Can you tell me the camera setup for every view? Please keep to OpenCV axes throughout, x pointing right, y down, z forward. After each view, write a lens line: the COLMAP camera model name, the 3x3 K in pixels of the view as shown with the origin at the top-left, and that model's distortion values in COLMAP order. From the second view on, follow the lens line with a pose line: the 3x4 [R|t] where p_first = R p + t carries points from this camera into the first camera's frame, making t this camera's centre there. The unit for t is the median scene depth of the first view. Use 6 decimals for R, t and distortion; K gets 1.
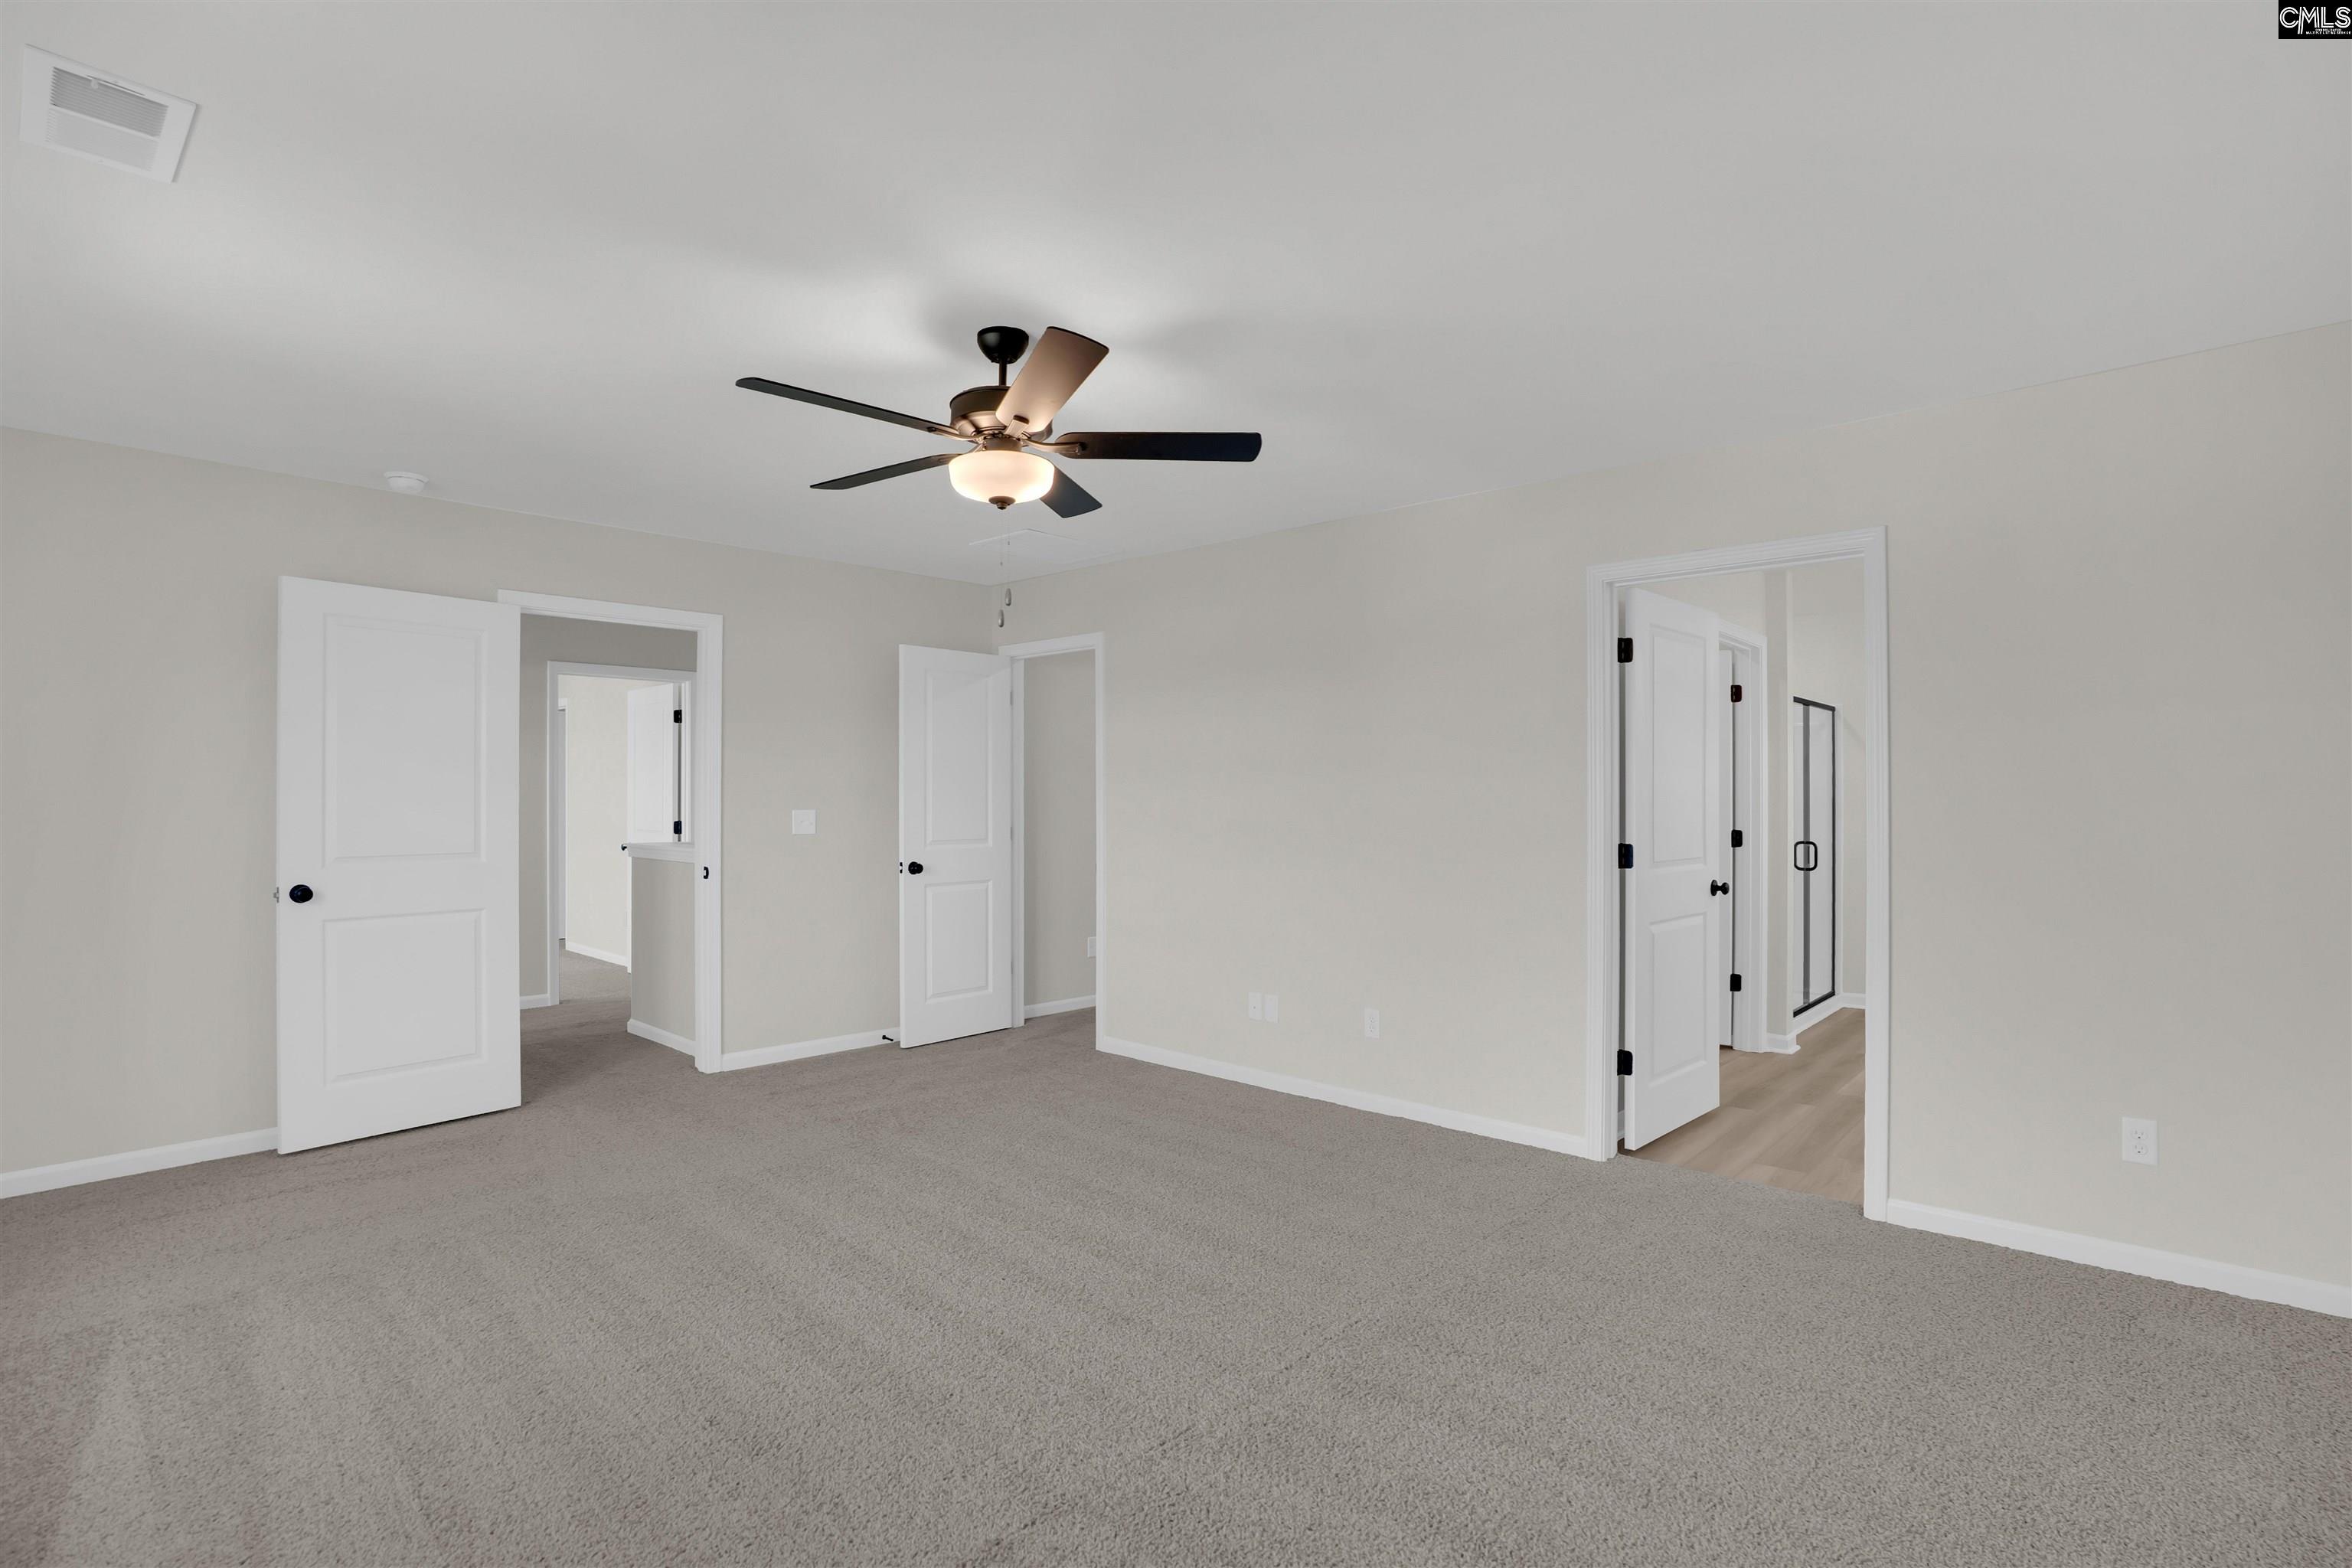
lens RADIAL K [[1167.0, 0, 1176.0], [0, 1167.0, 784.0], [0, 0, 1]] dist [-0.000763, 0.000001]
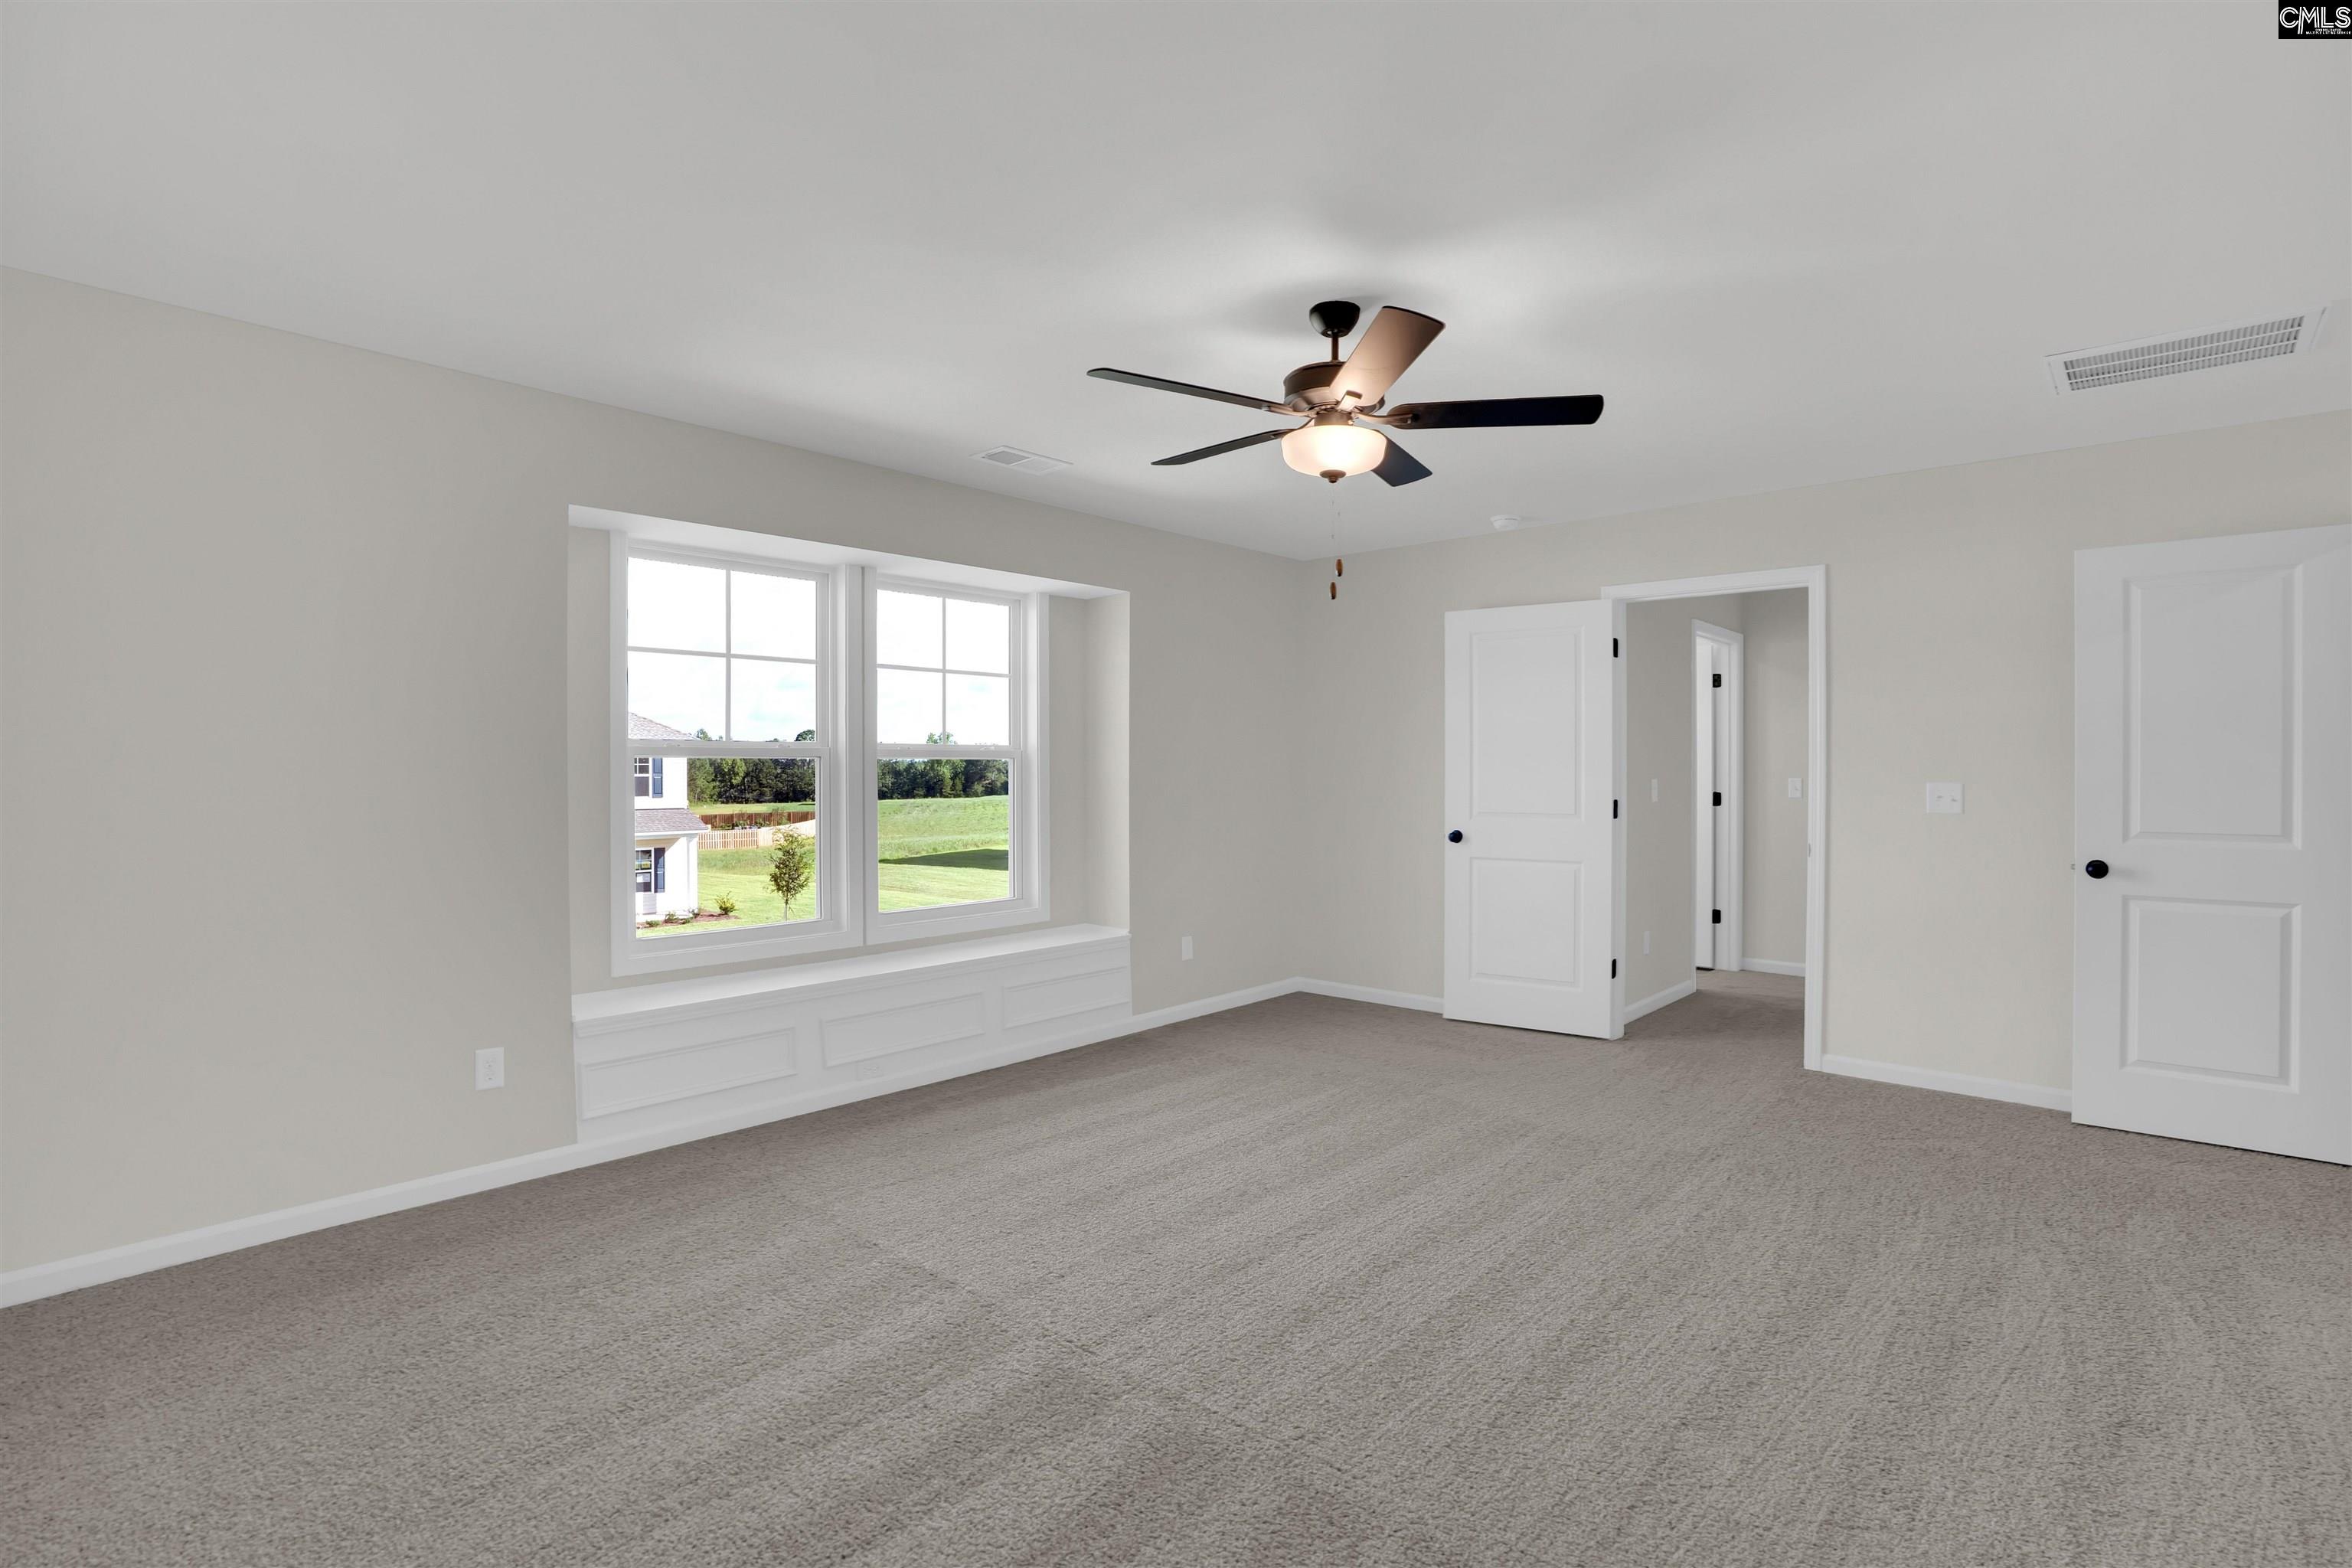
lens RADIAL K [[1167.0, 0, 1176.0], [0, 1167.0, 784.0], [0, 0, 1]] dist [-0.000763, 0.000001]
pose [[0.032348, 0.012046, -0.999404, 0.631771], [0.012367, 0.999846, 0.012452, 0.008677], [0.999400, -0.012762, 0.032194, 0.612041]]
